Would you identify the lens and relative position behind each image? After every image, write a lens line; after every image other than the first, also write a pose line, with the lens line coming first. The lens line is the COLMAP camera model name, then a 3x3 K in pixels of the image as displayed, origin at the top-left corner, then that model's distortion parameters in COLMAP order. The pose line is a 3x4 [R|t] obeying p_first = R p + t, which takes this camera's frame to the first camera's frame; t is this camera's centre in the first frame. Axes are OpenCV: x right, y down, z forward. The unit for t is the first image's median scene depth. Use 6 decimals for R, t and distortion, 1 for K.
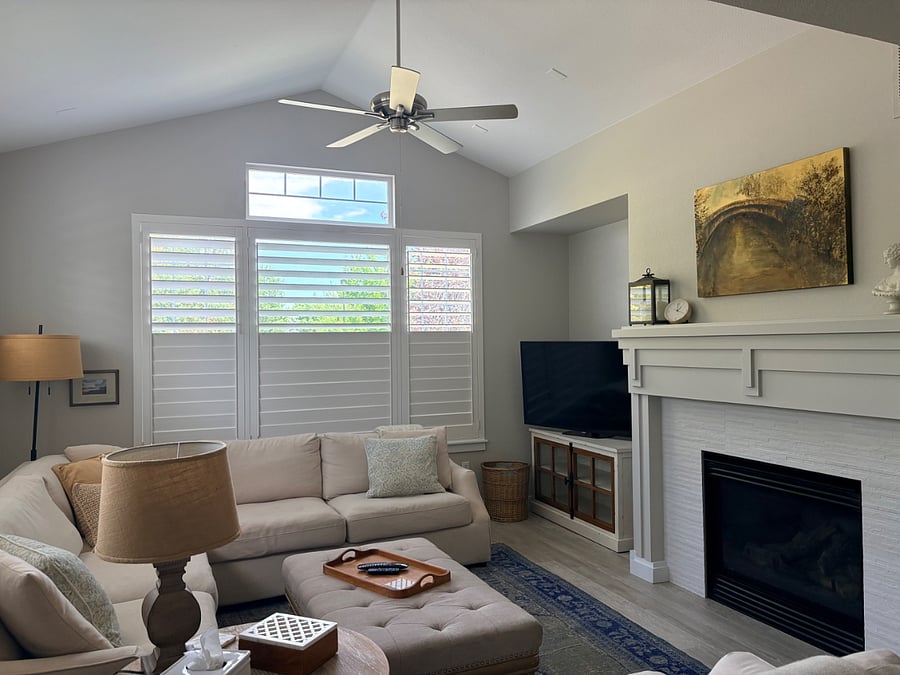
lens RADIAL K [[671.2, 0, 447.8], [0, 671.2, 332.0], [0, 0, 1]] dist [0.020036, -0.012650]
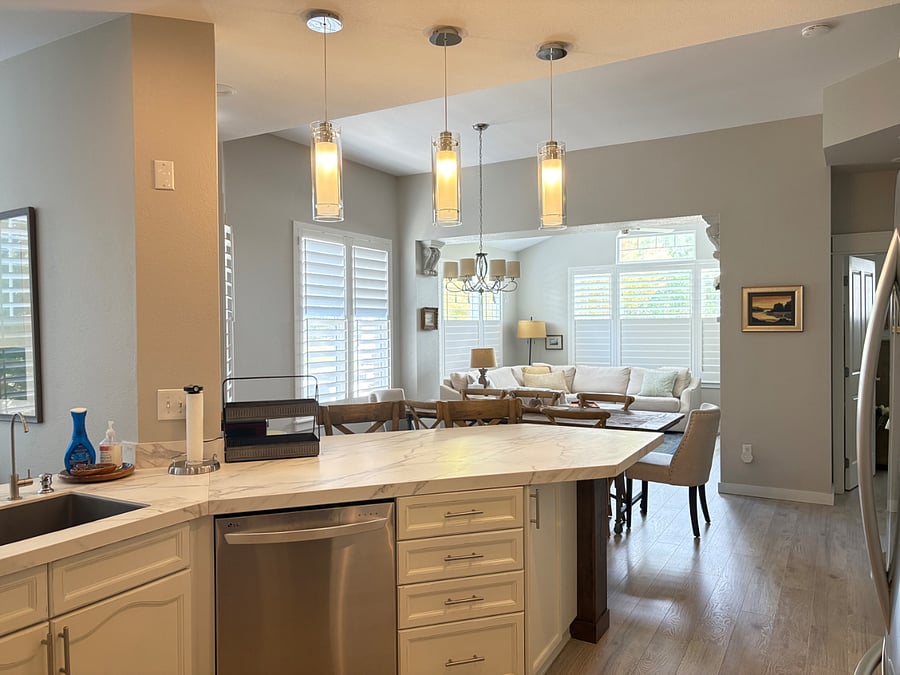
lens RADIAL K [[671.2, 0, 442.0], [0, 671.2, 344.4], [0, 0, 1]] dist [0.020036, -0.012650]
pose [[0.596783, 0.031203, -0.801796, 1.111404], [0.013705, 0.998701, 0.049067, -0.030769], [0.802286, -0.040271, 0.595580, -0.709949]]
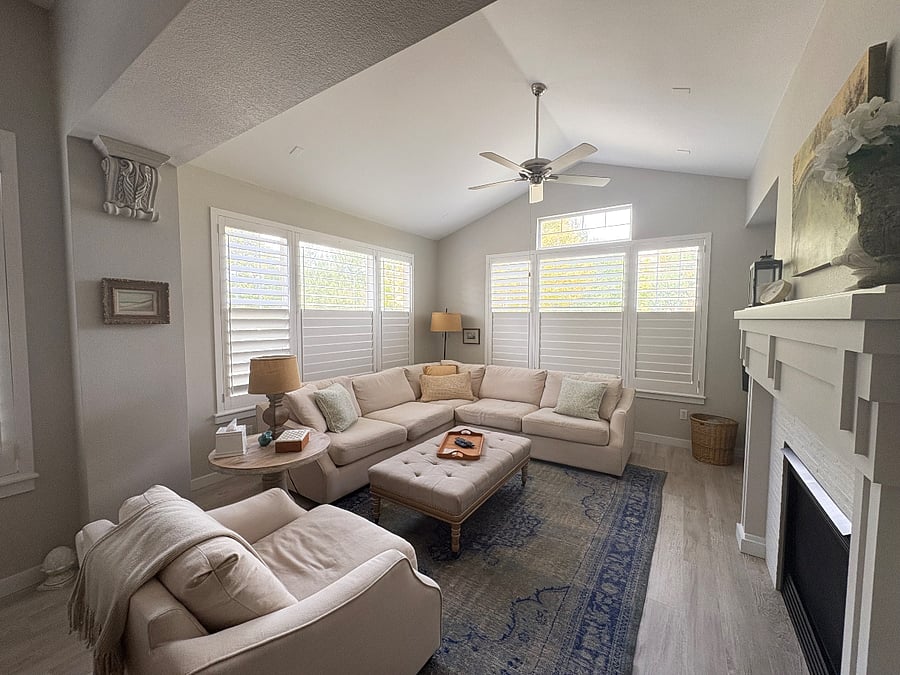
lens RADIAL K [[359.2, 0, 456.6], [0, 359.2, 338.2], [0, 0, 1]] dist [0.002060, -0.000297]
pose [[0.569378, 0.066930, -0.819347, 0.415947], [-0.001210, 0.996747, 0.080580, -0.006489], [0.822075, -0.044889, 0.567607, 0.274773]]
